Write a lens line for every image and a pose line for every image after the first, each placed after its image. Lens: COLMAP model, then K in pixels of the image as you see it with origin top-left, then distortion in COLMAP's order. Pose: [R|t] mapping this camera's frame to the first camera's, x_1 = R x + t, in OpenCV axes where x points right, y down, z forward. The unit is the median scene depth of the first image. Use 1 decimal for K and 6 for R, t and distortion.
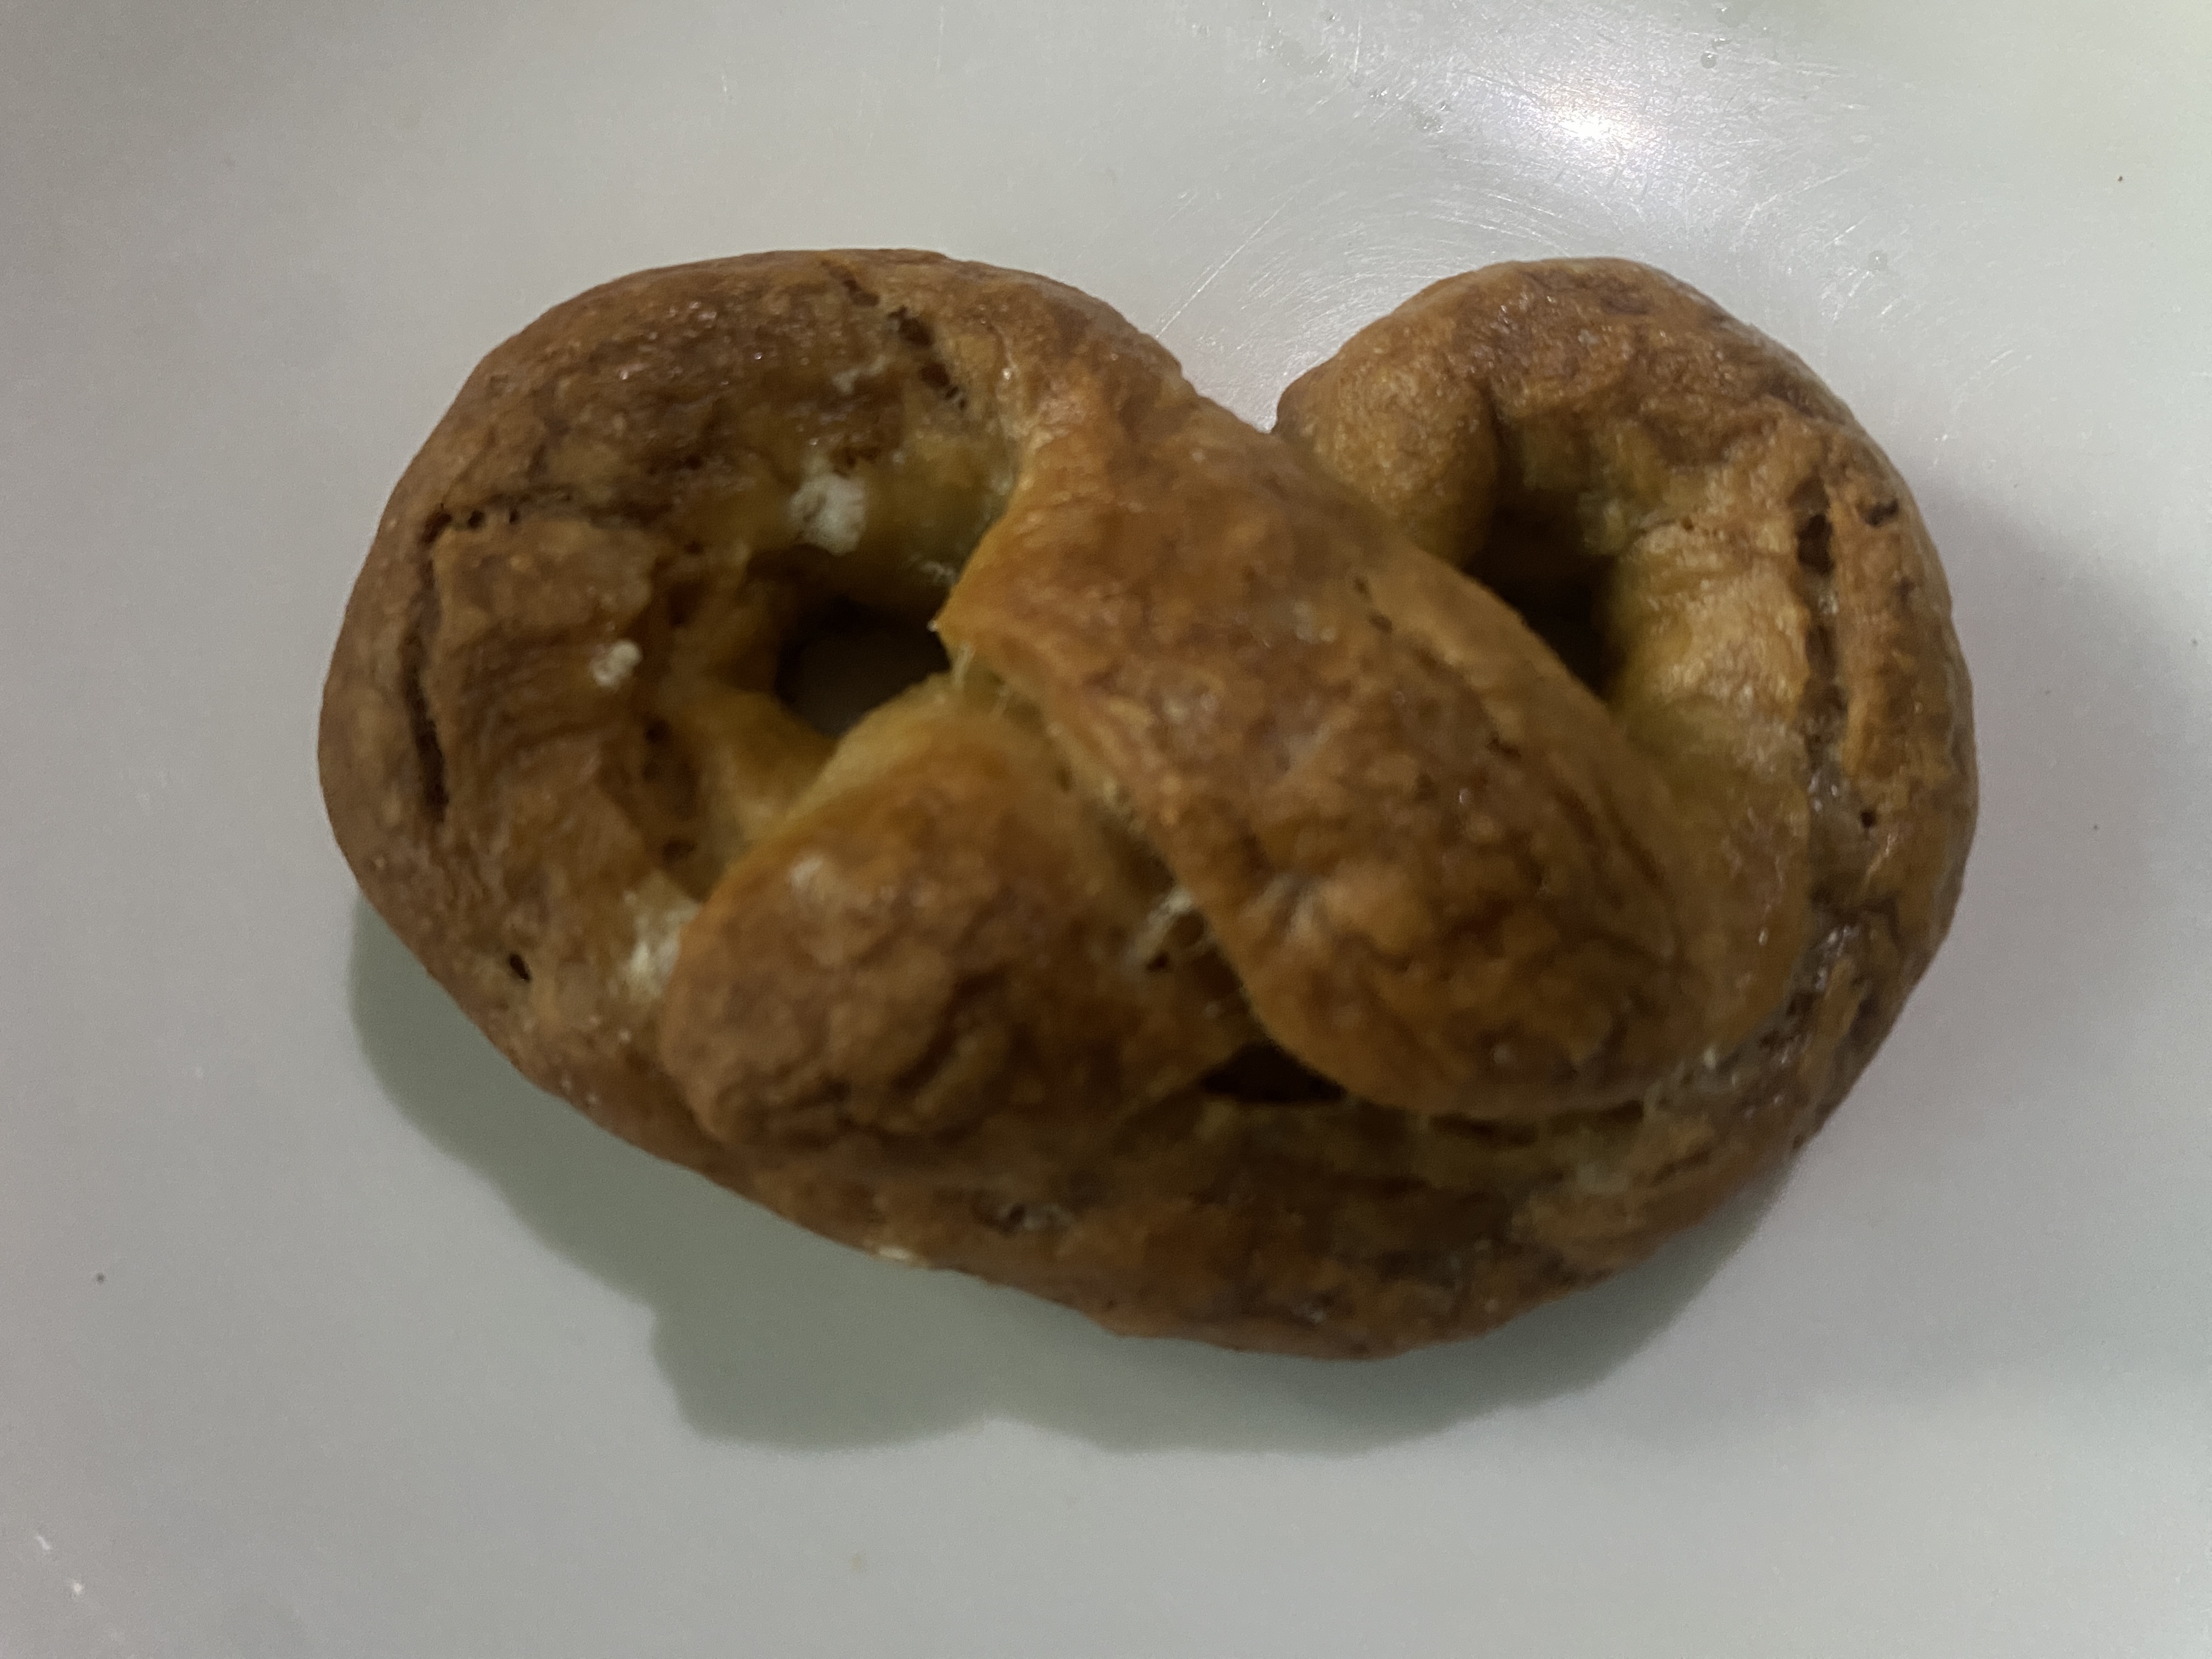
lens RADIAL K [[1615.3, 0, 1100.7], [0, 1615.3, 825.4], [0, 0, 1]] dist [0.010874, -0.001625]
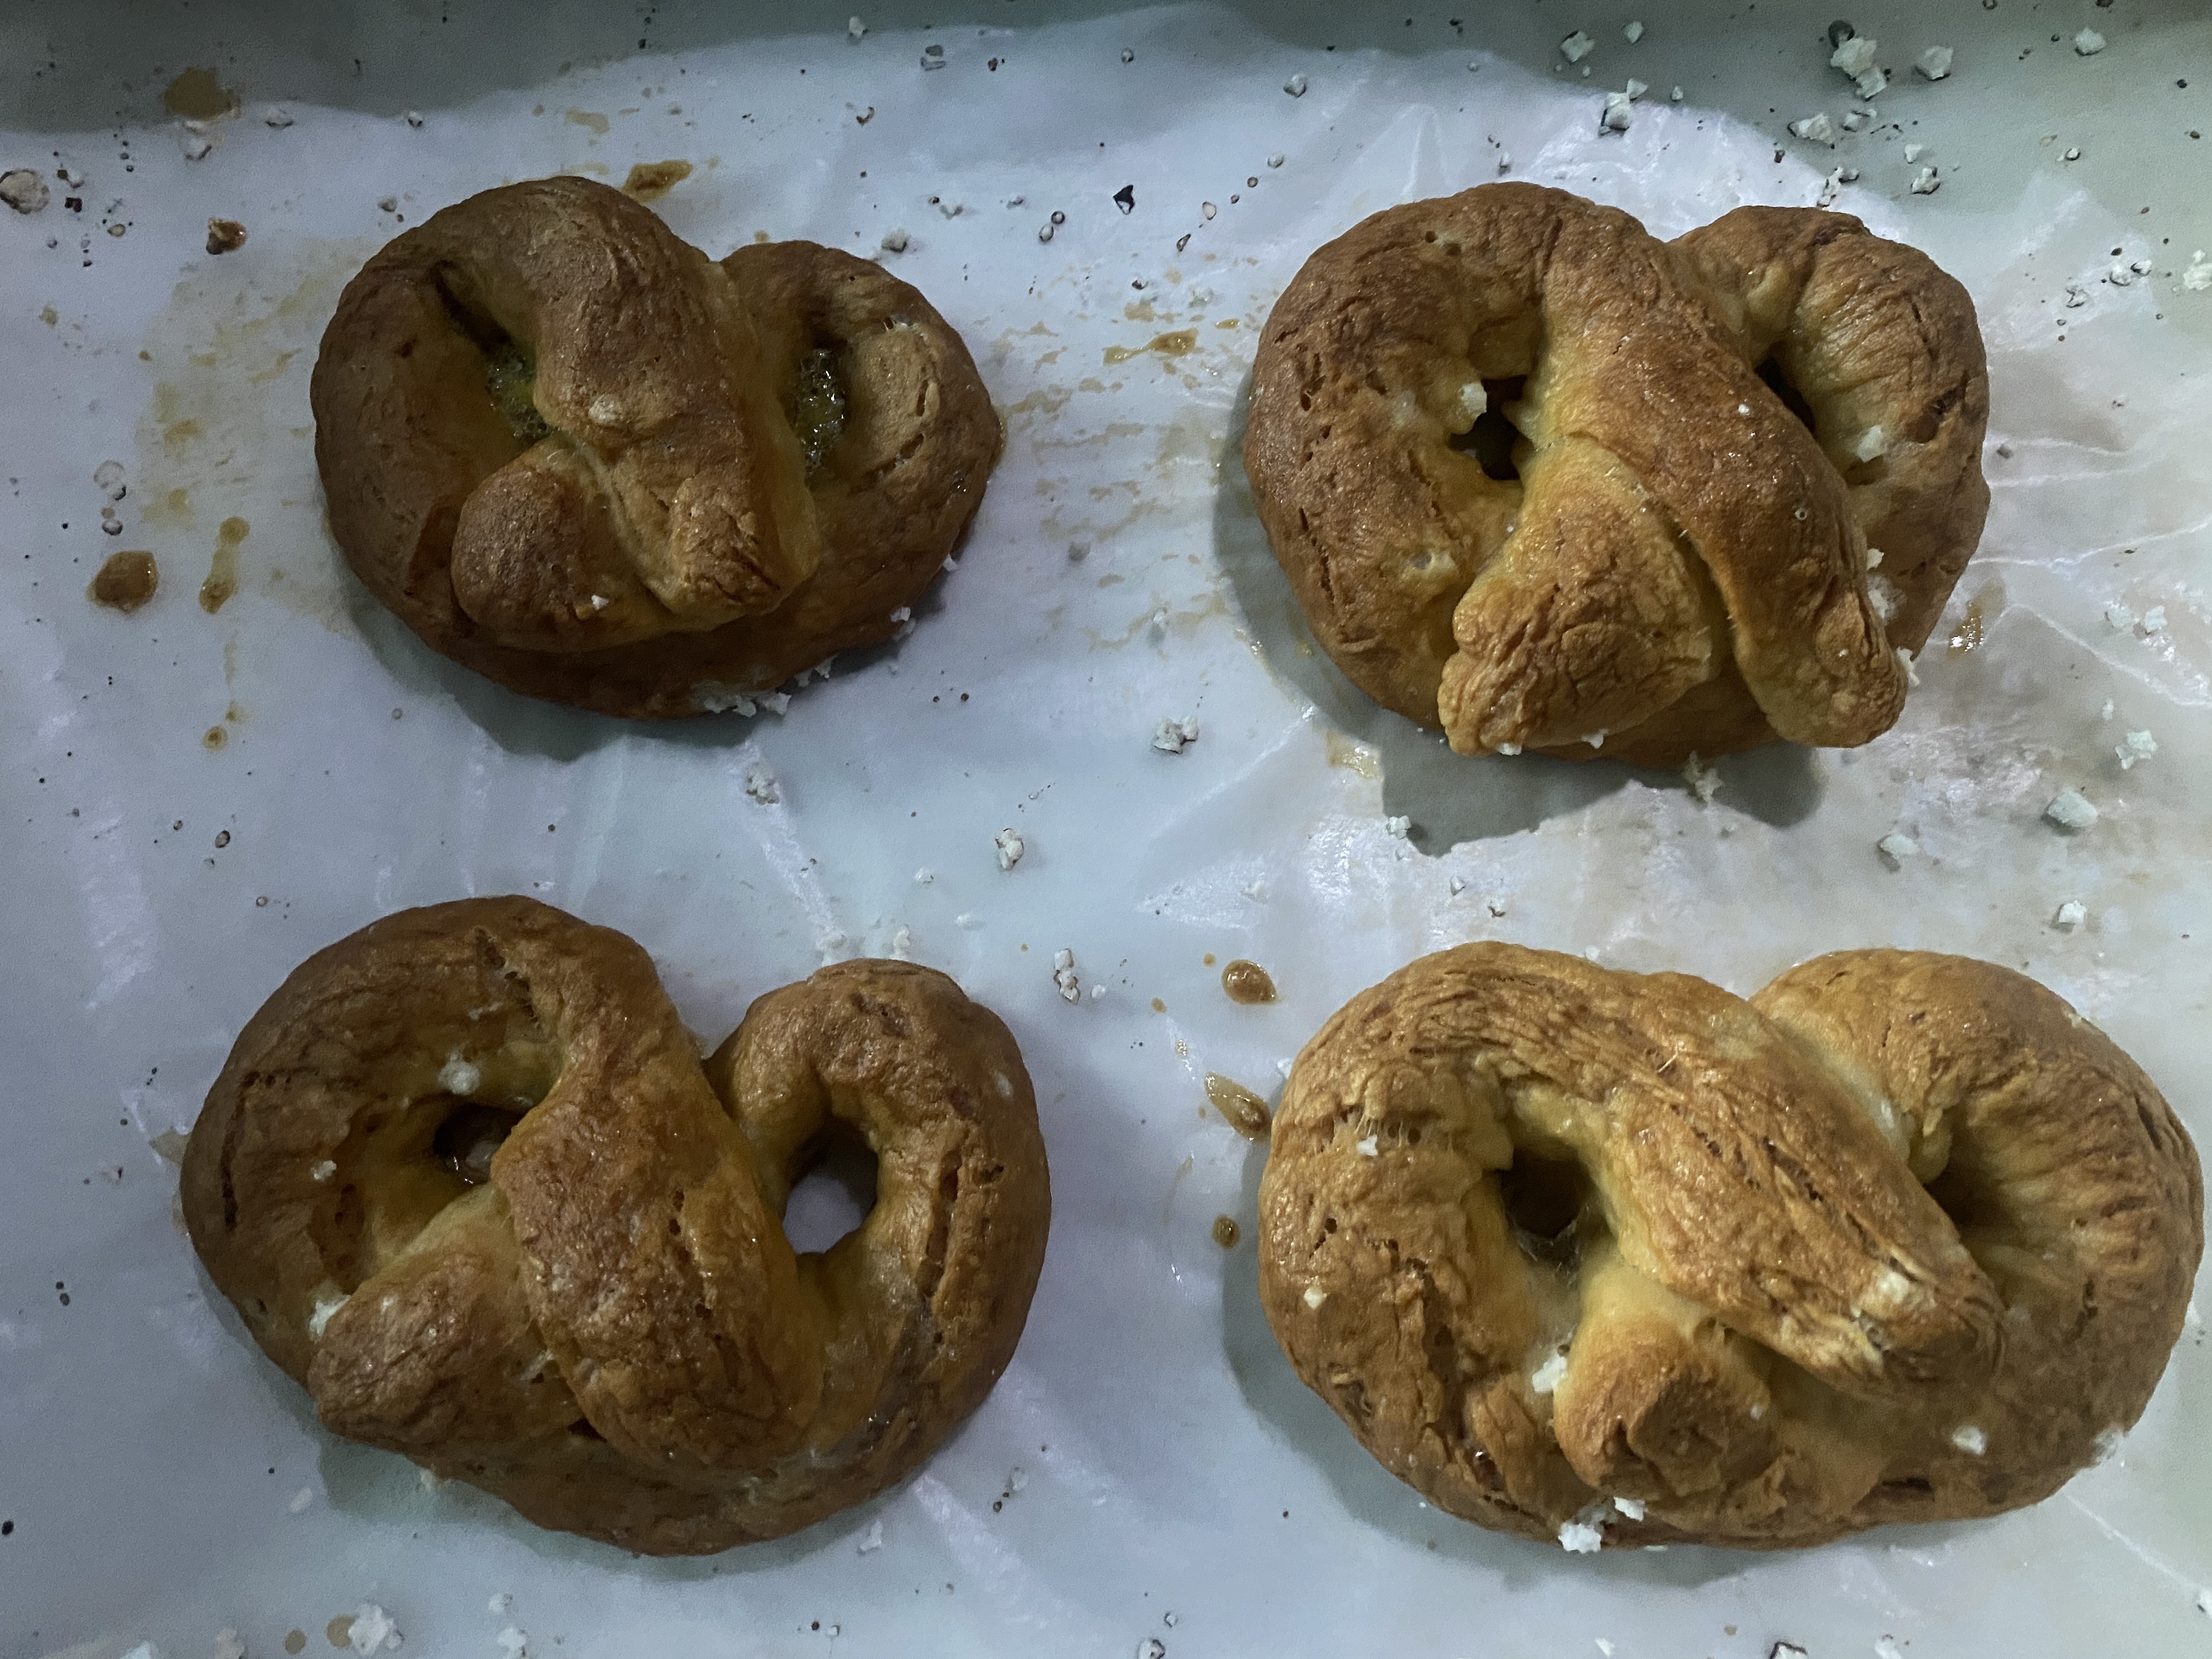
lens RADIAL K [[1671.4, 0, 1110.1], [0, 1671.4, 833.4], [0, 0, 1]] dist [0.001661, 0.003961]
pose [[0.987786, 0.147329, -0.050725, 0.696580], [-0.142982, 0.986429, 0.080714, -0.805248], [0.061928, -0.072475, 0.995446, -0.964435]]
